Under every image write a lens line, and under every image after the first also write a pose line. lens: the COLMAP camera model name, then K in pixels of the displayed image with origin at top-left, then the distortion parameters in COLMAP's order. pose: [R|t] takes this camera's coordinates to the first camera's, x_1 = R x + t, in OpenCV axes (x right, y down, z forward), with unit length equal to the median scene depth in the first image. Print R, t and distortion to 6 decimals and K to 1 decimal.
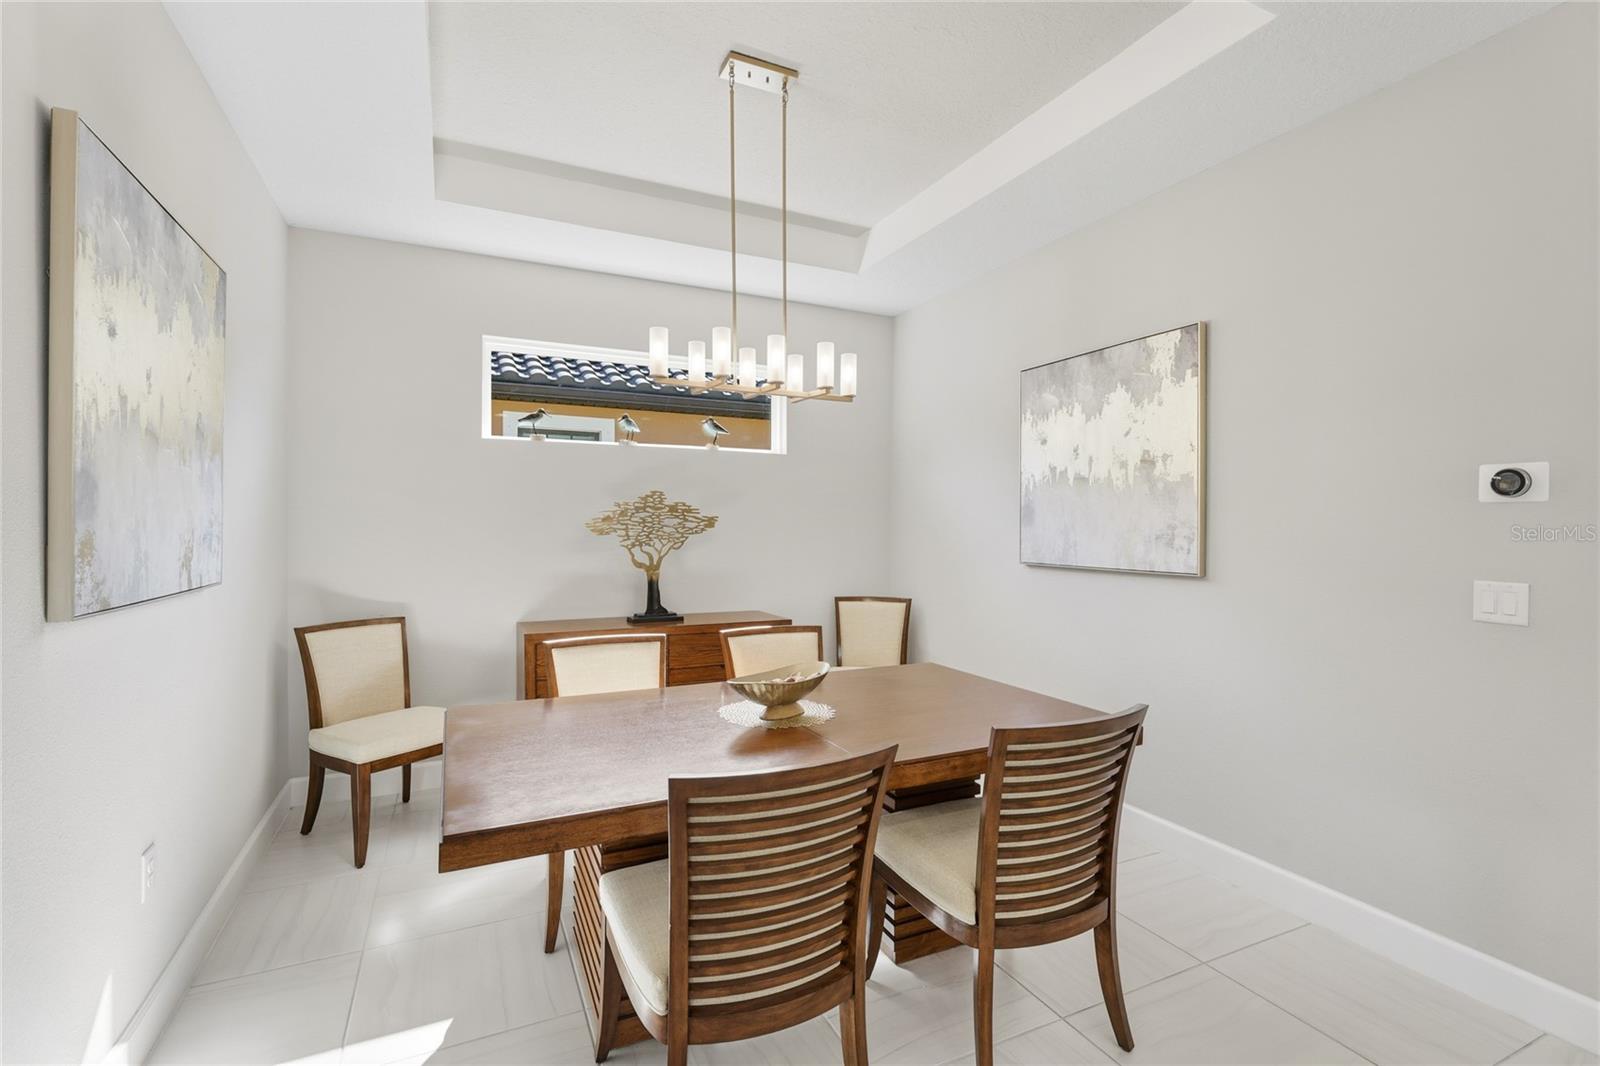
lens RADIAL K [[735.8, 0, 799.7], [0, 735.8, 526.4], [0, 0, 1]] dist [-0.001638, -0.000353]
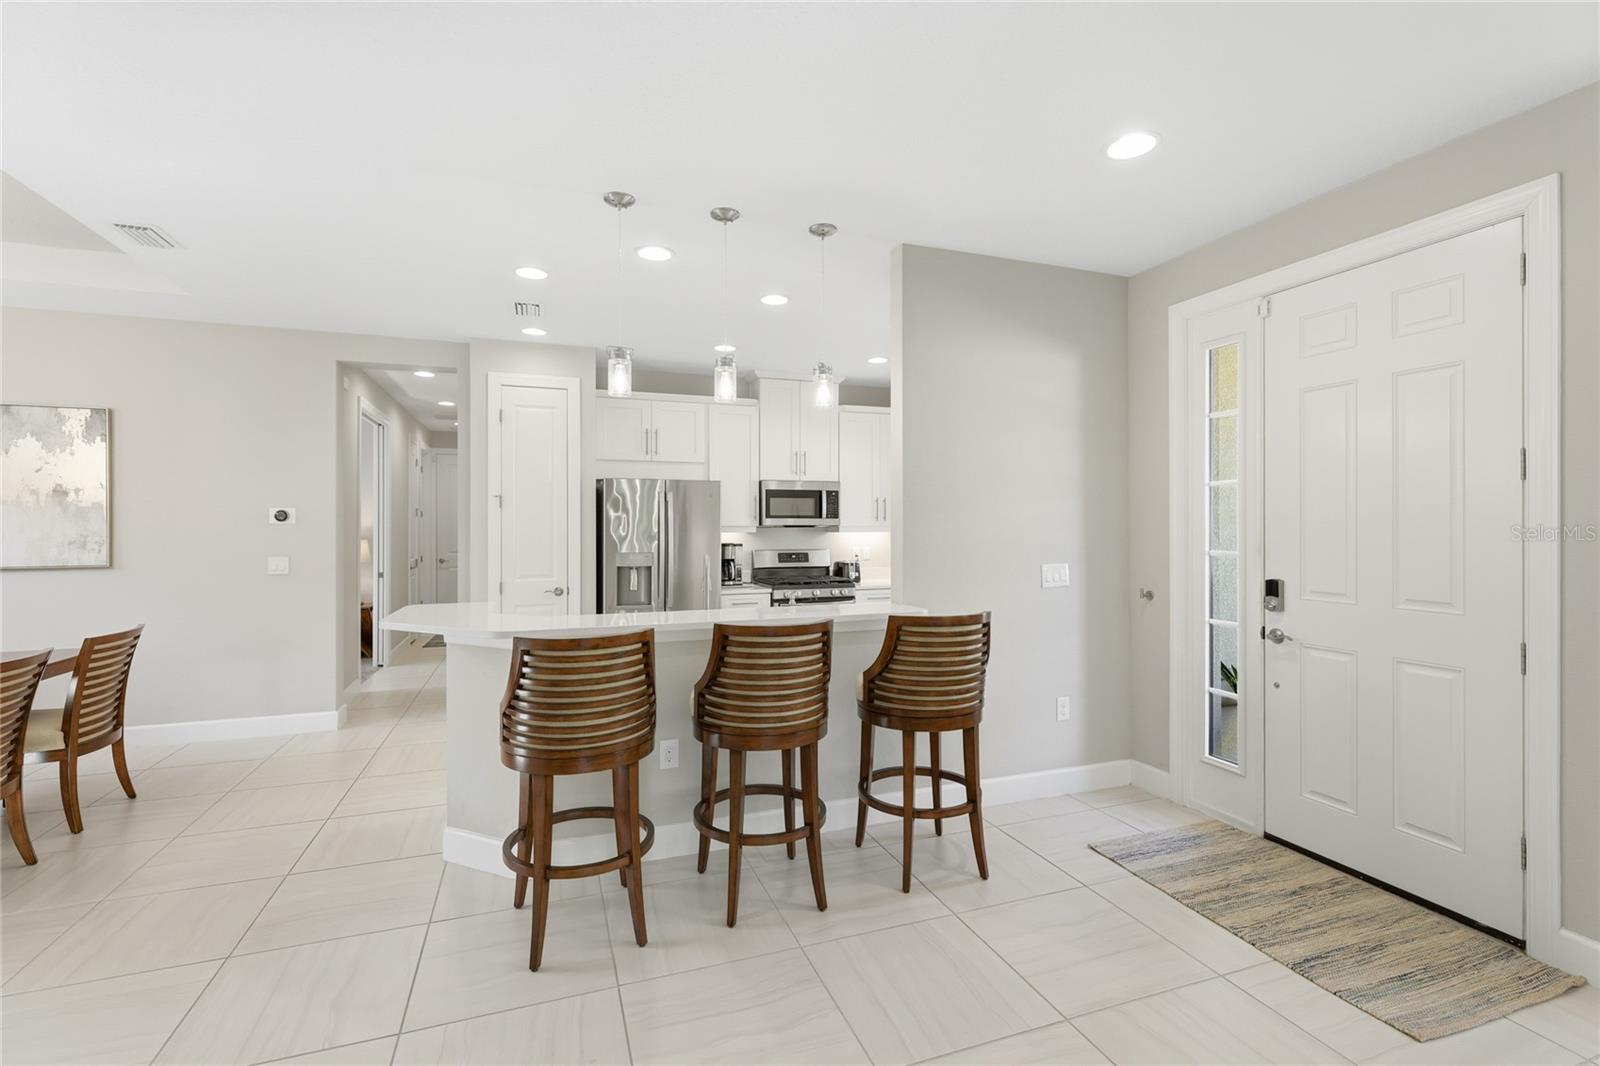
lens RADIAL K [[735.8, 0, 799.7], [0, 735.8, 526.4], [0, 0, 1]] dist [-0.001638, -0.000353]
pose [[0.117713, -0.009854, 0.992999, -0.849914], [0.003286, 0.999949, 0.009534, -0.029481], [-0.993042, 0.002140, 0.117739, -0.672741]]
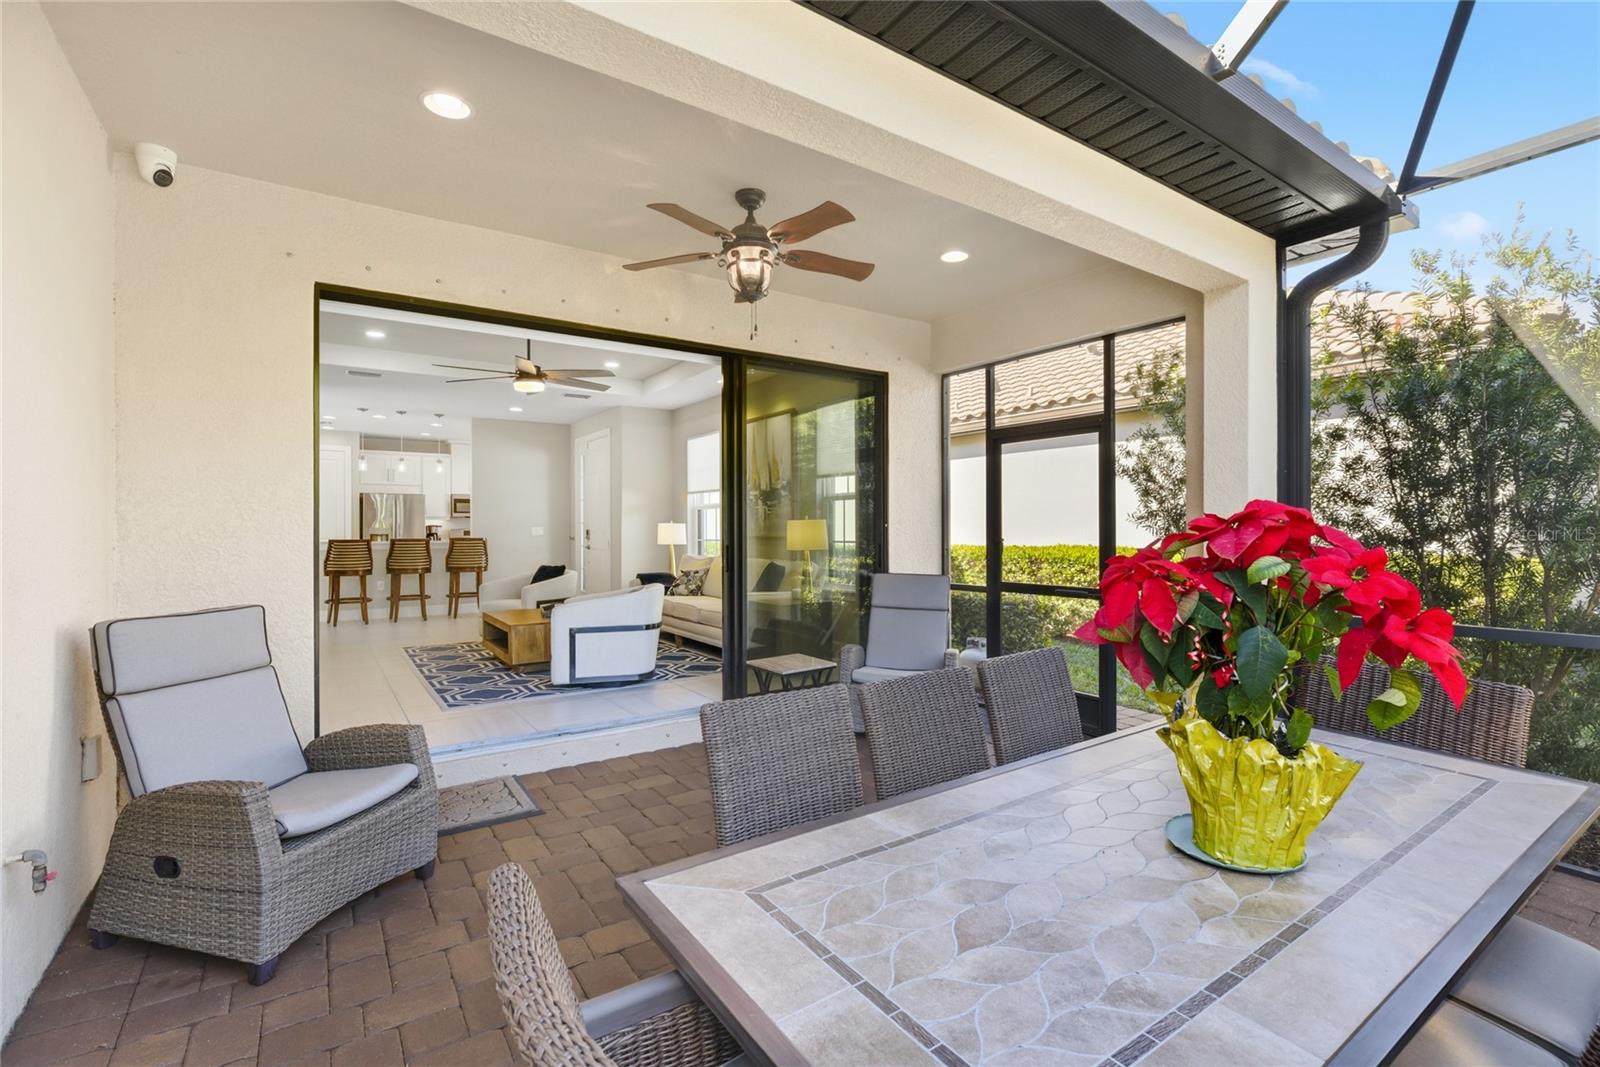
lens RADIAL K [[735.8, 0, 799.7], [0, 735.8, 526.9], [0, 0, 1]] dist [-0.001638, -0.000353]
pose [[-0.132090, -0.003997, 0.991230, -3.297335], [0.002069, 0.999989, 0.004308, 0.032750], [-0.991236, 0.002619, -0.132080, -1.768148]]
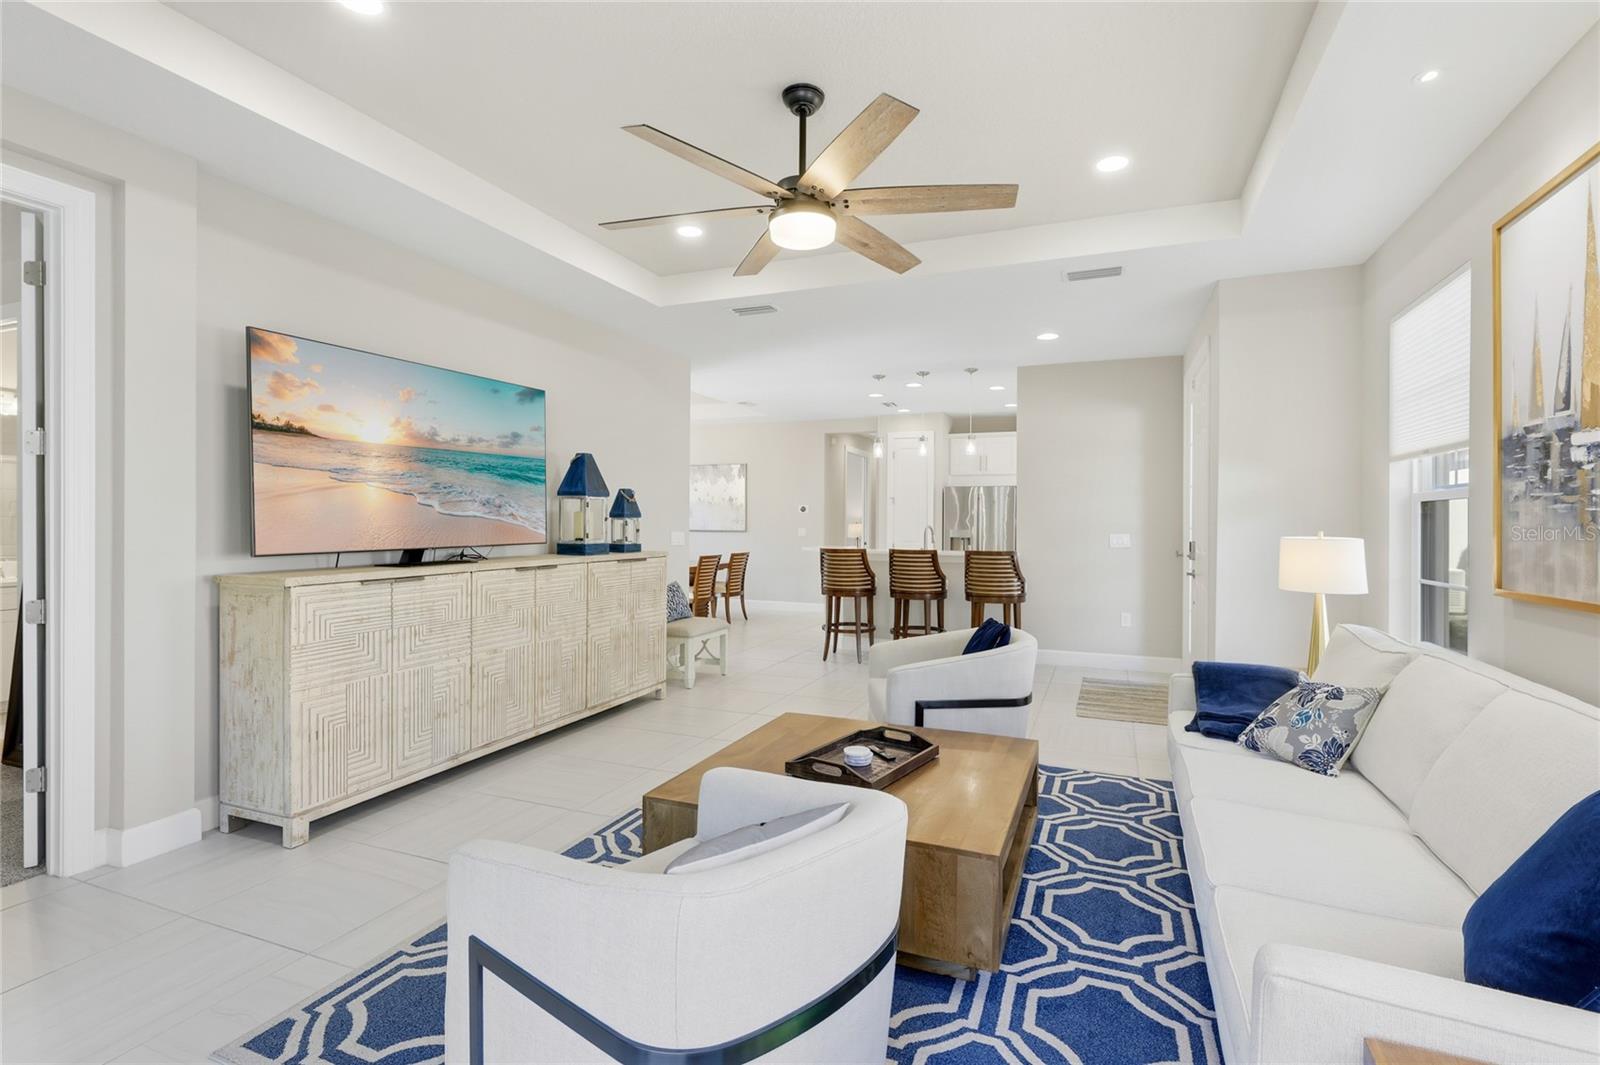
lens RADIAL K [[735.8, 0, 799.7], [0, 735.8, 525.9], [0, 0, 1]] dist [-0.001638, -0.000353]
pose [[0.753760, -0.010981, 0.657058, -1.687392], [0.002345, 0.999899, 0.014020, -0.008999], [-0.657146, -0.009027, 0.753710, -1.985608]]
